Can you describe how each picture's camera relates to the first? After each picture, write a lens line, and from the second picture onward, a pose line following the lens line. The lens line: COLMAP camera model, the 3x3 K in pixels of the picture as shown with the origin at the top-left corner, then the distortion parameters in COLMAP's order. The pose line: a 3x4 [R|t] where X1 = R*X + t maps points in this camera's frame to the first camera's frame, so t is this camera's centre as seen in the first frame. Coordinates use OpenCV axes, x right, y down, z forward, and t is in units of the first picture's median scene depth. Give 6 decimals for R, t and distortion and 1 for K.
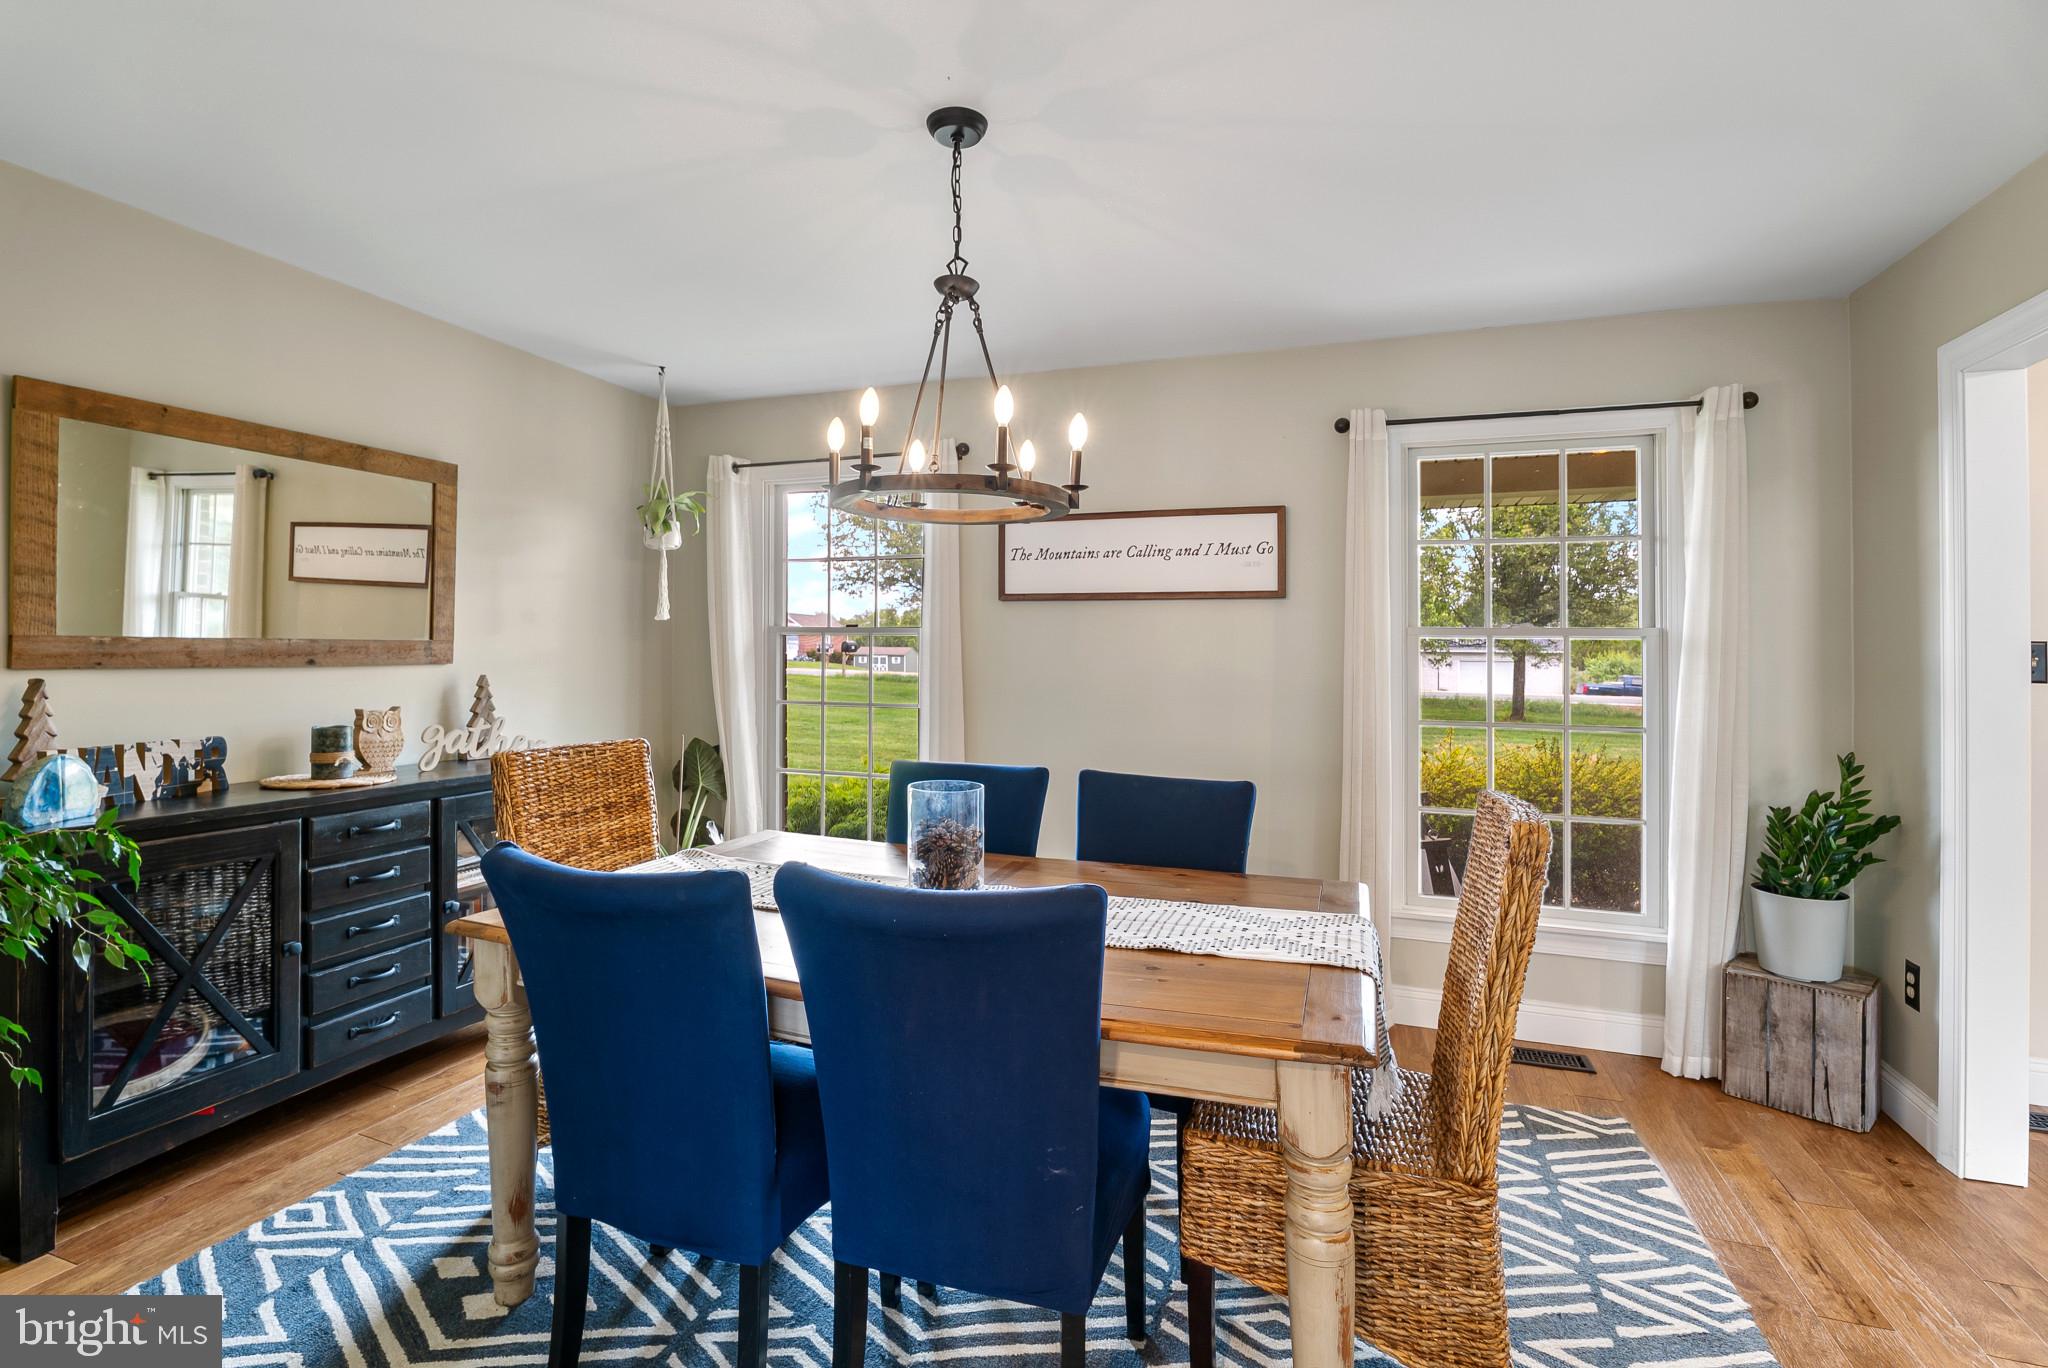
lens RADIAL K [[931.5, 0, 1033.9], [0, 931.5, 661.2], [0, 0, 1]] dist [0.002287, -0.000931]
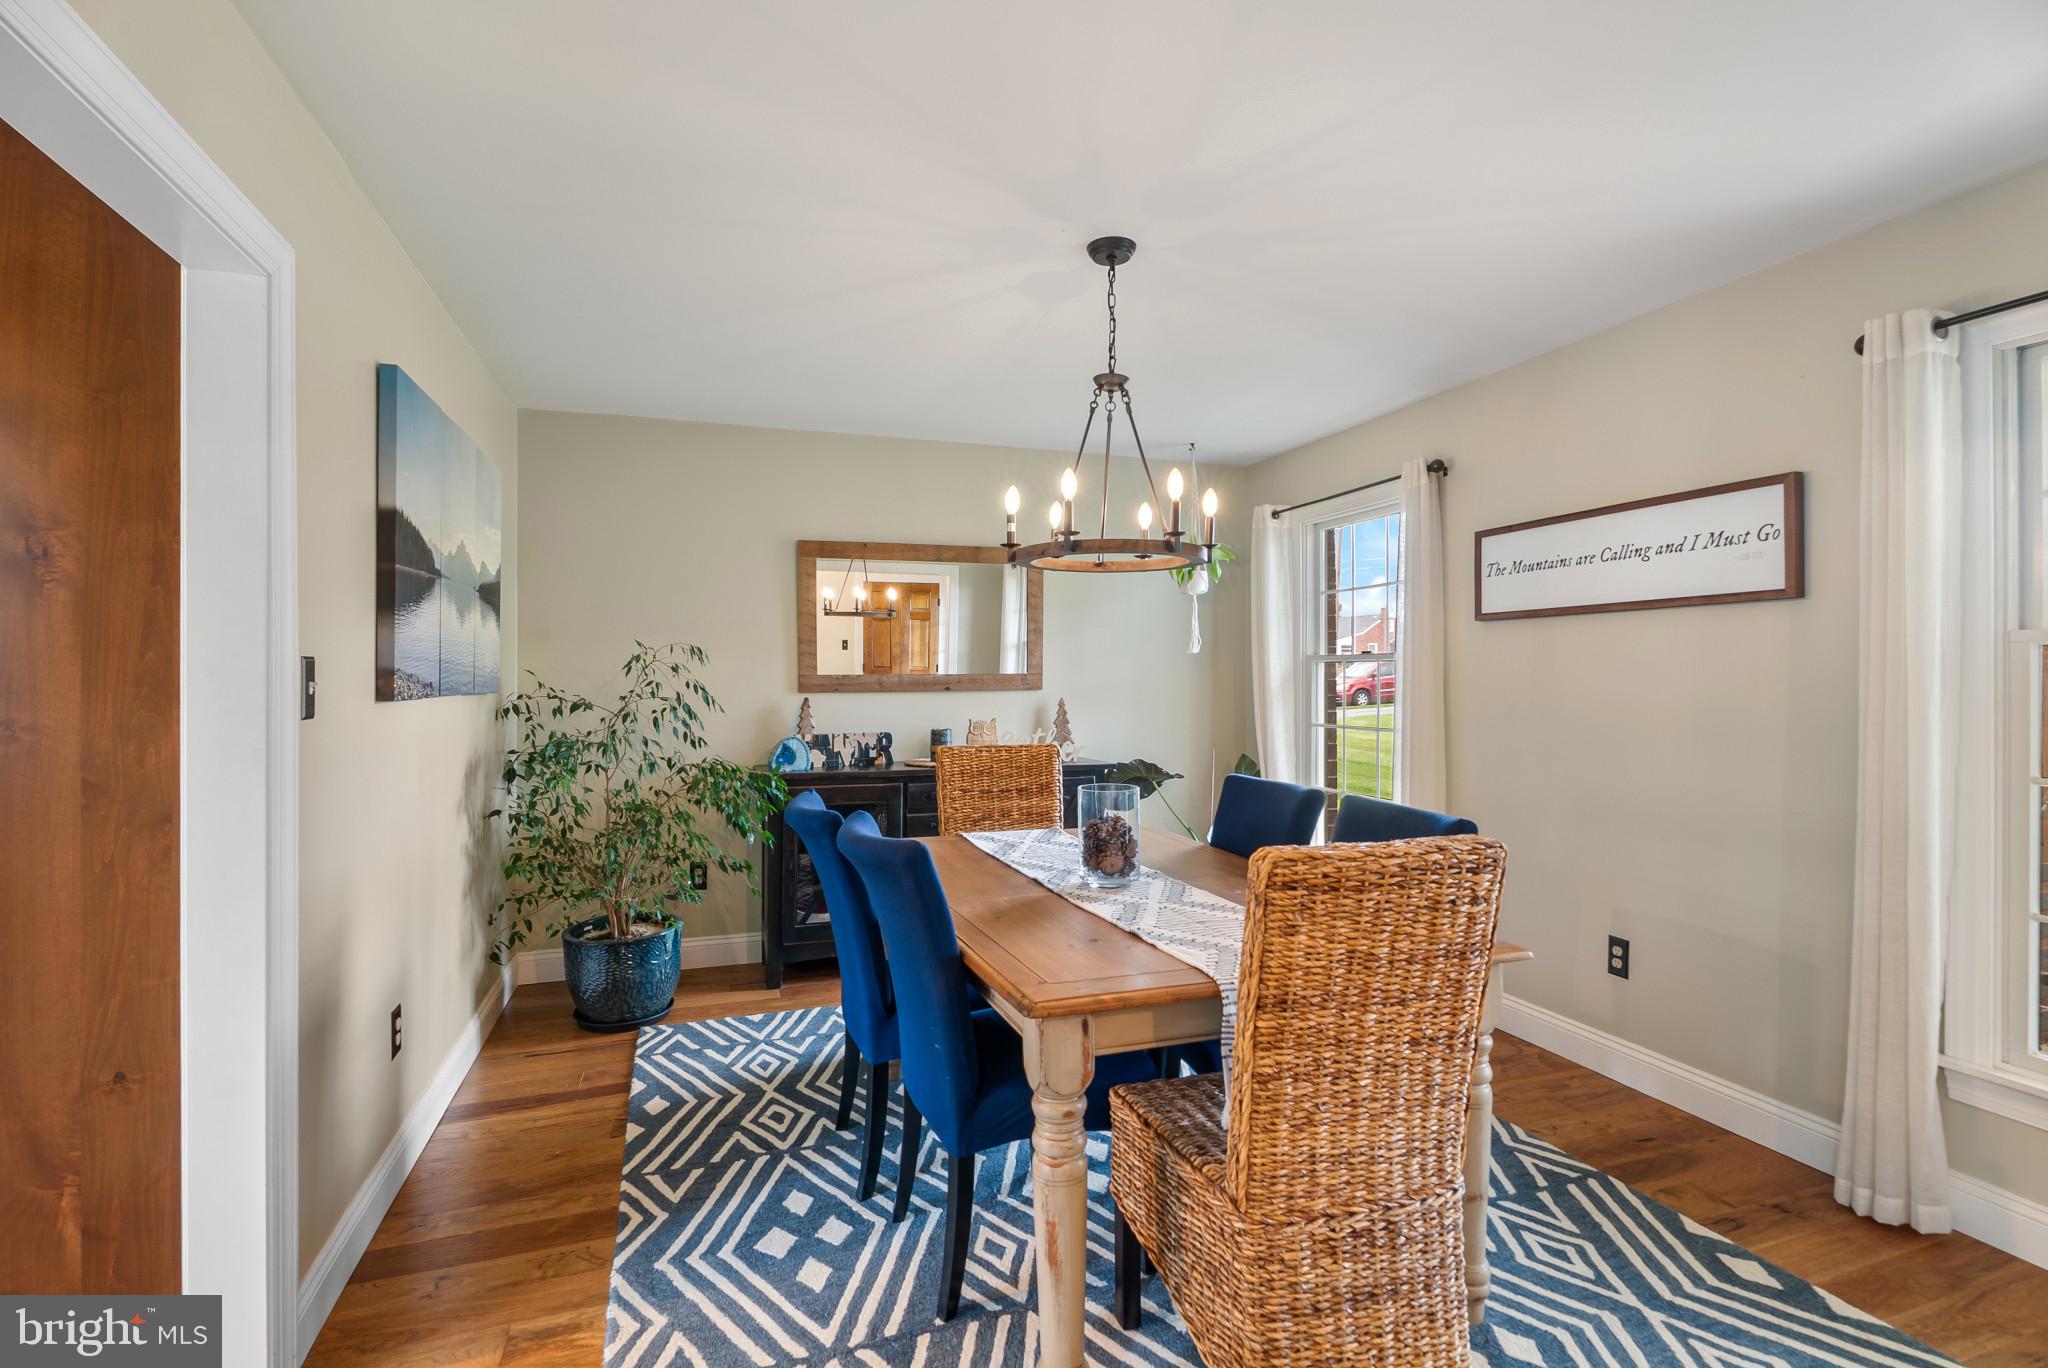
lens RADIAL K [[931.5, 0, 1043.4], [0, 931.5, 676.8], [0, 0, 1]] dist [0.002287, -0.000931]
pose [[0.652414, -0.011282, -0.757779, 0.601523], [0.003123, 0.999921, -0.012199, 0.001404], [0.757857, 0.005592, 0.652397, 0.101917]]
